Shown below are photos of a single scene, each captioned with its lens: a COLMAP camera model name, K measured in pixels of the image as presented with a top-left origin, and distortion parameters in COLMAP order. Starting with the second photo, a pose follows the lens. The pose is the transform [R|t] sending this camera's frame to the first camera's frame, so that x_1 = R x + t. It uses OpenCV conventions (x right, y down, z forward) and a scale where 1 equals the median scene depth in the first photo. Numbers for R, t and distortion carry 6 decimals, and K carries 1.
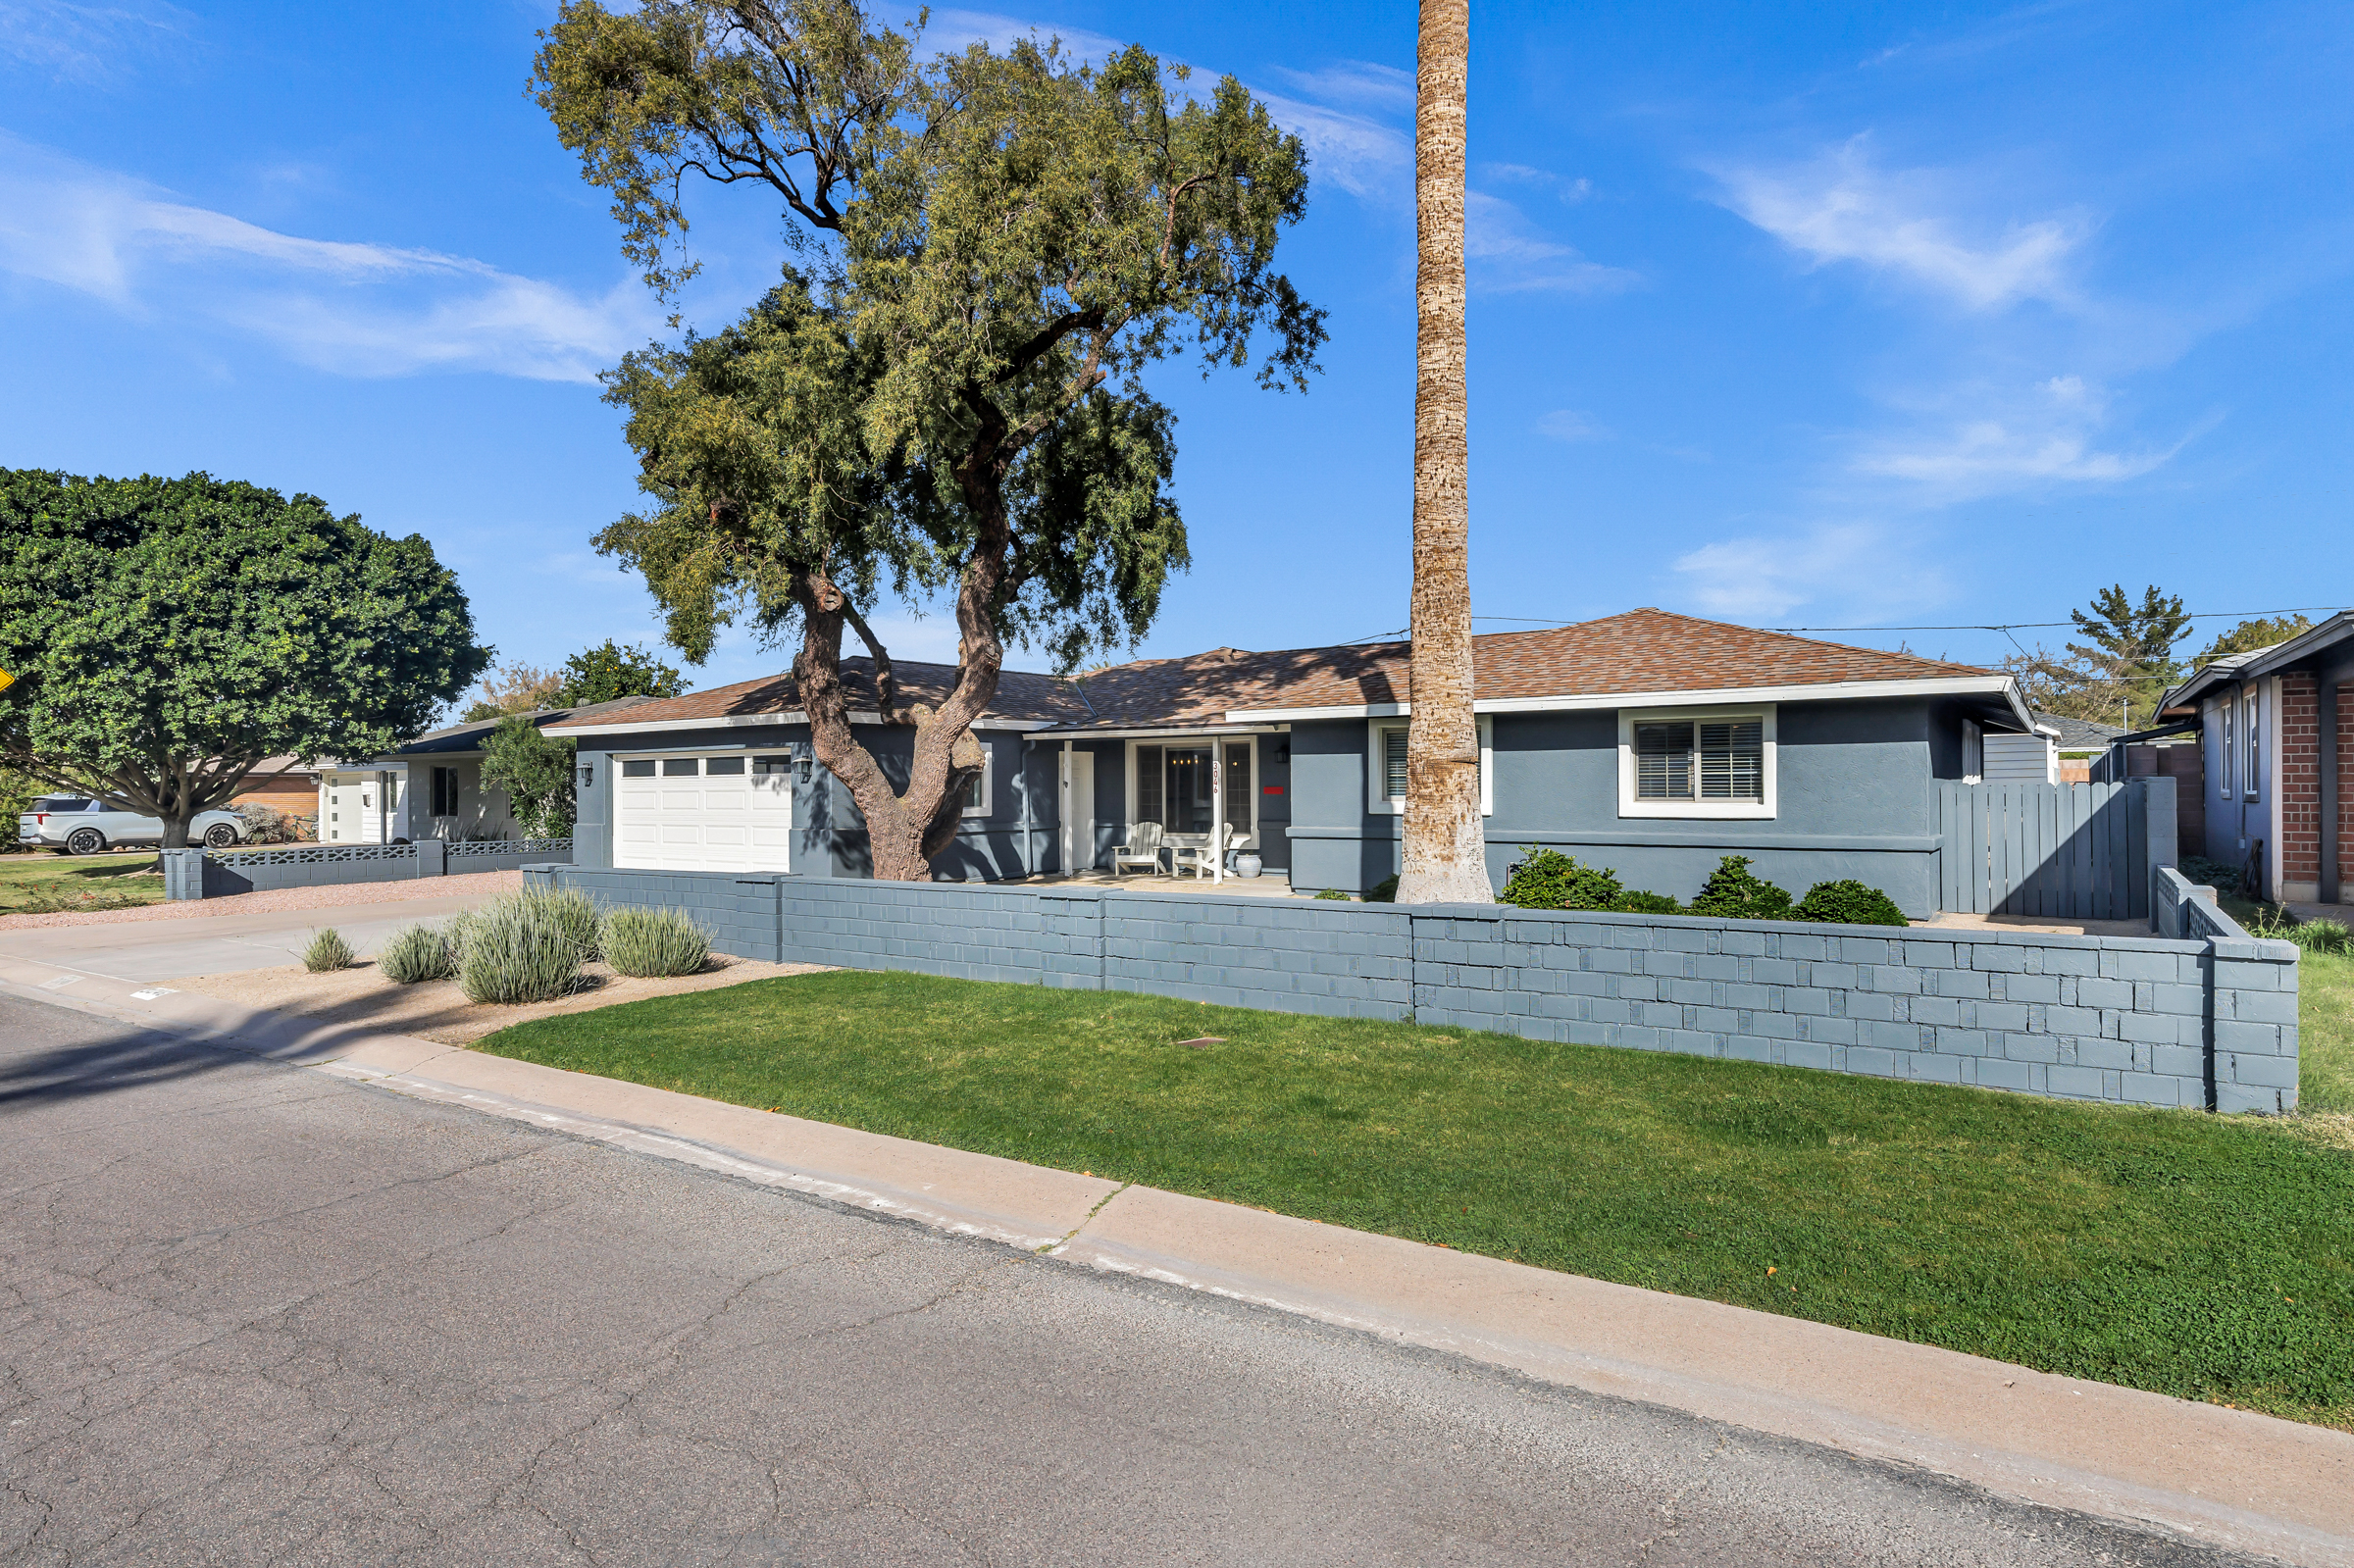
lens RADIAL K [[1198.6, 0, 1164.0], [0, 1198.6, 782.6], [0, 0, 1]] dist [-0.000313, -0.000960]
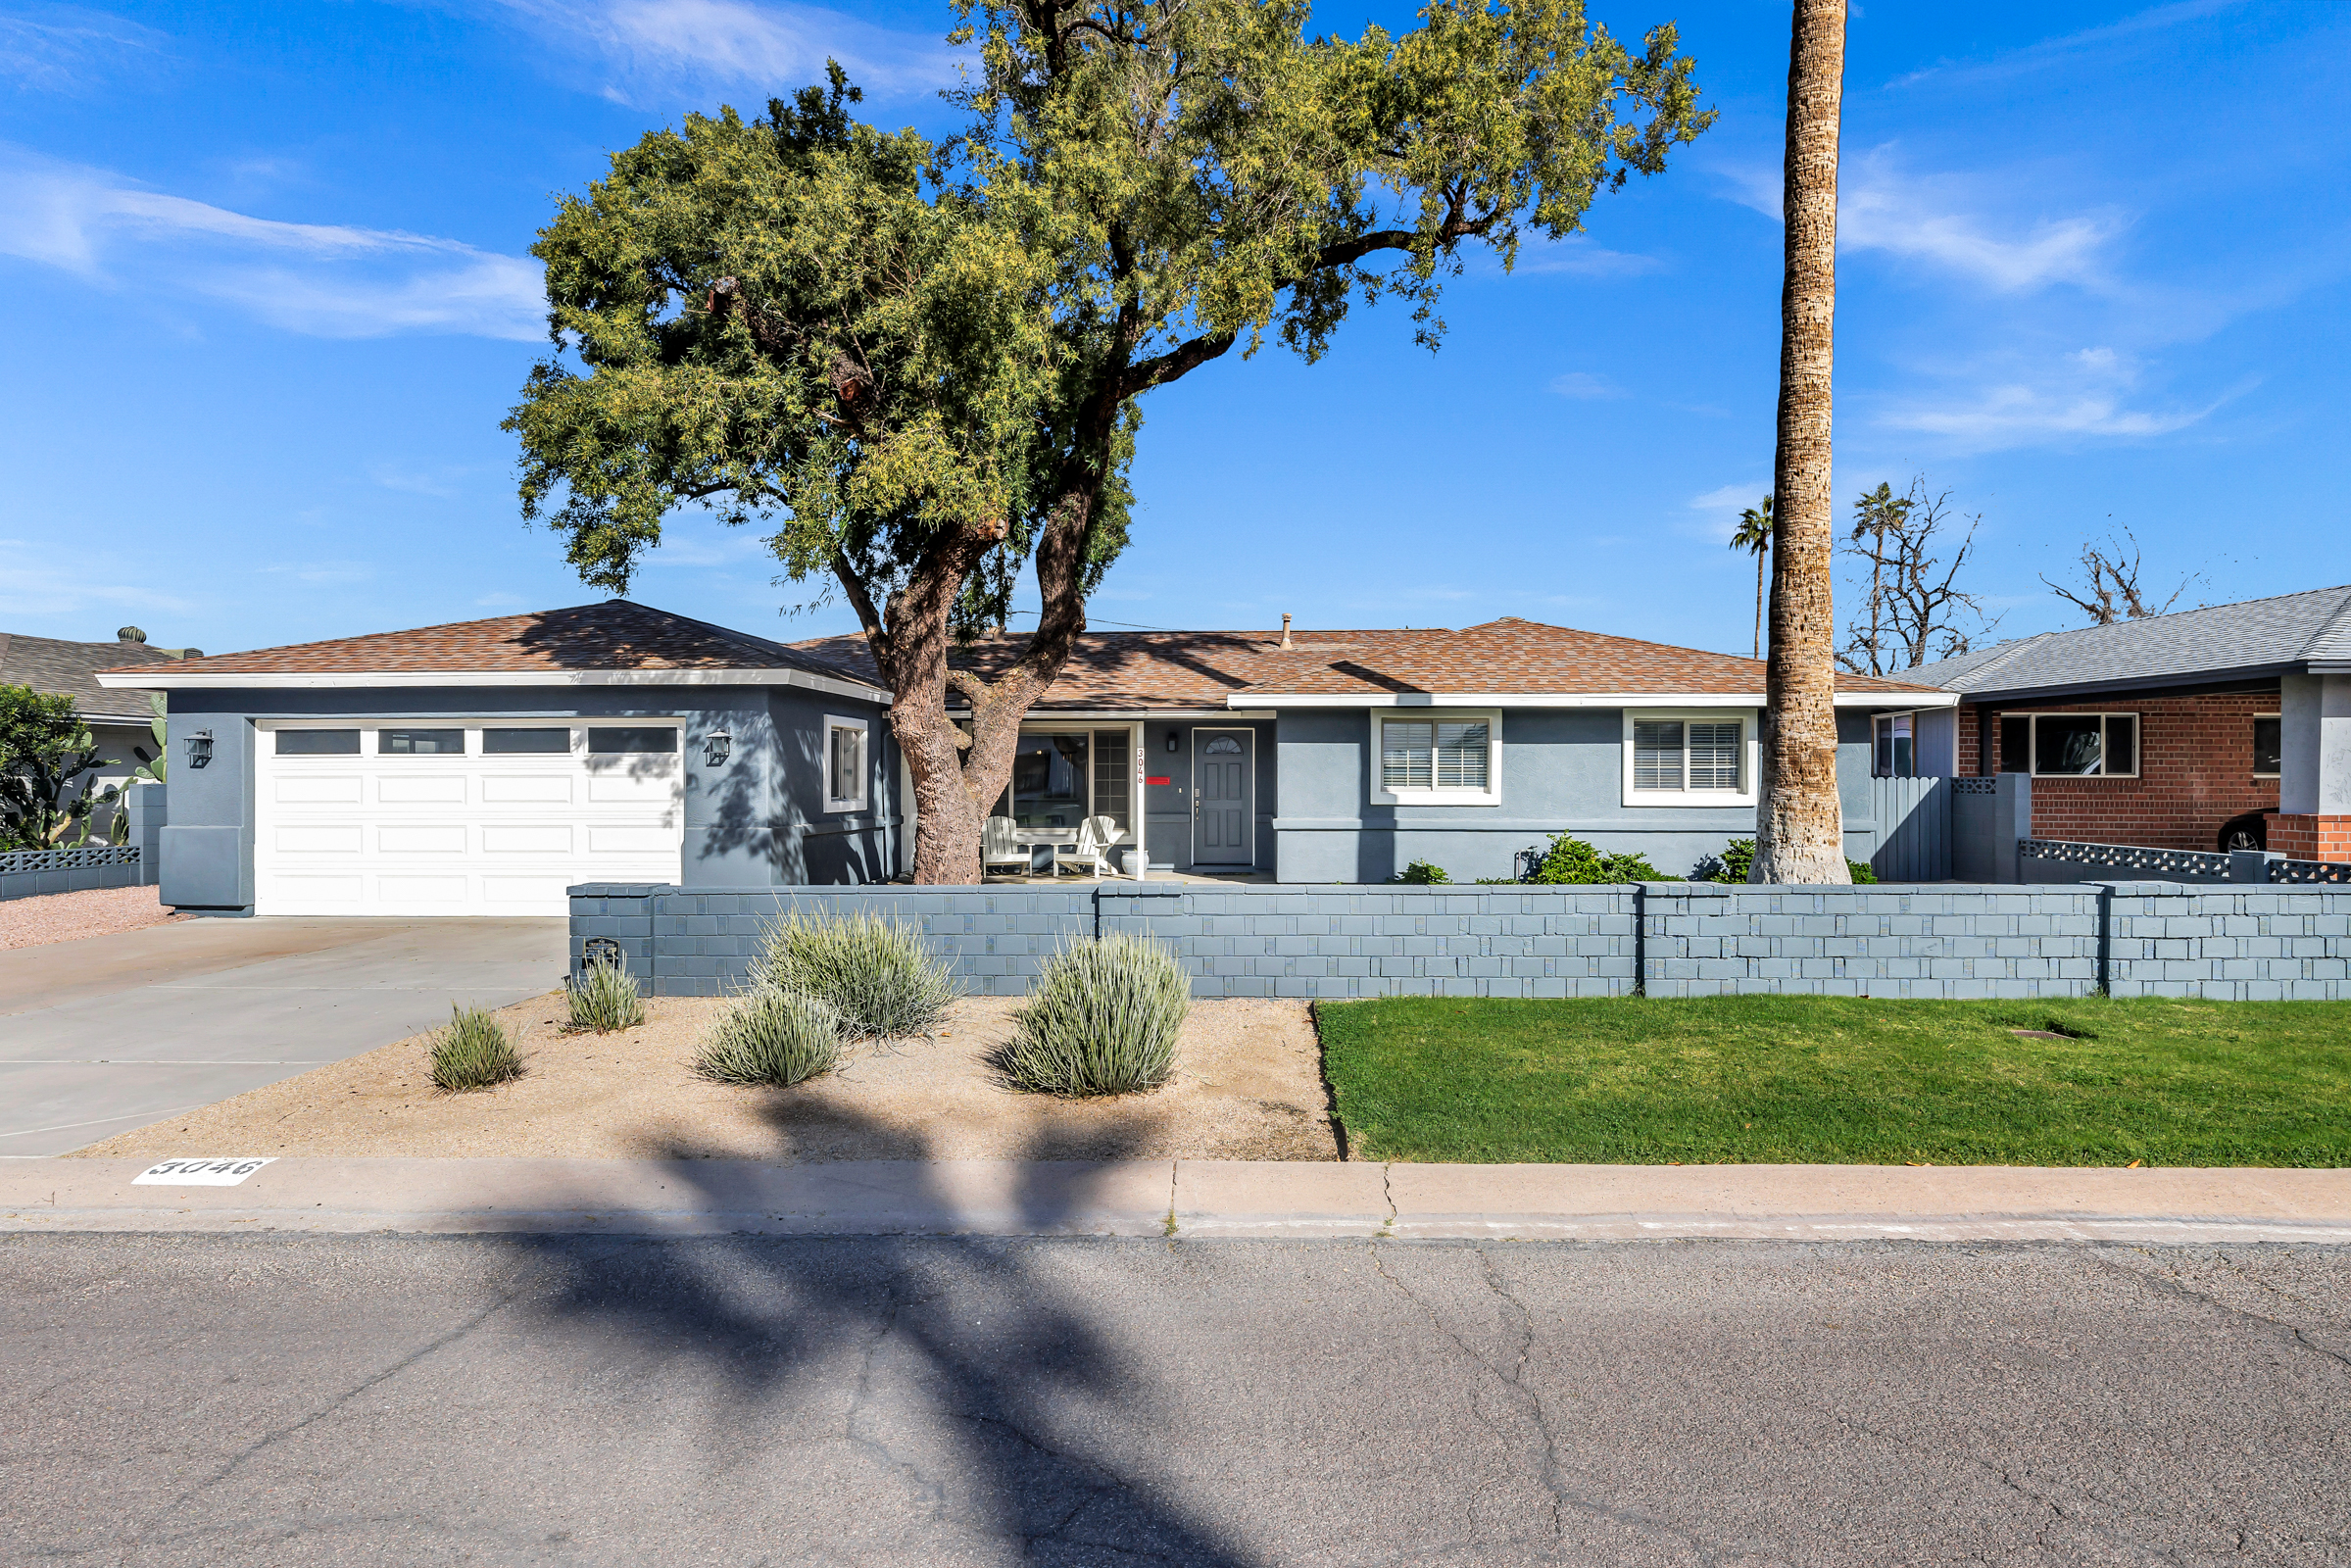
lens RADIAL K [[1197.2, 0, 1175.1], [0, 1197.2, 786.8], [0, 0, 1]] dist [-0.000313, -0.000960]
pose [[0.859861, 0.003511, 0.510517, -0.510678], [-0.008011, 0.999946, 0.006616, 0.007094], [-0.510466, -0.009778, 0.859842, 0.251387]]
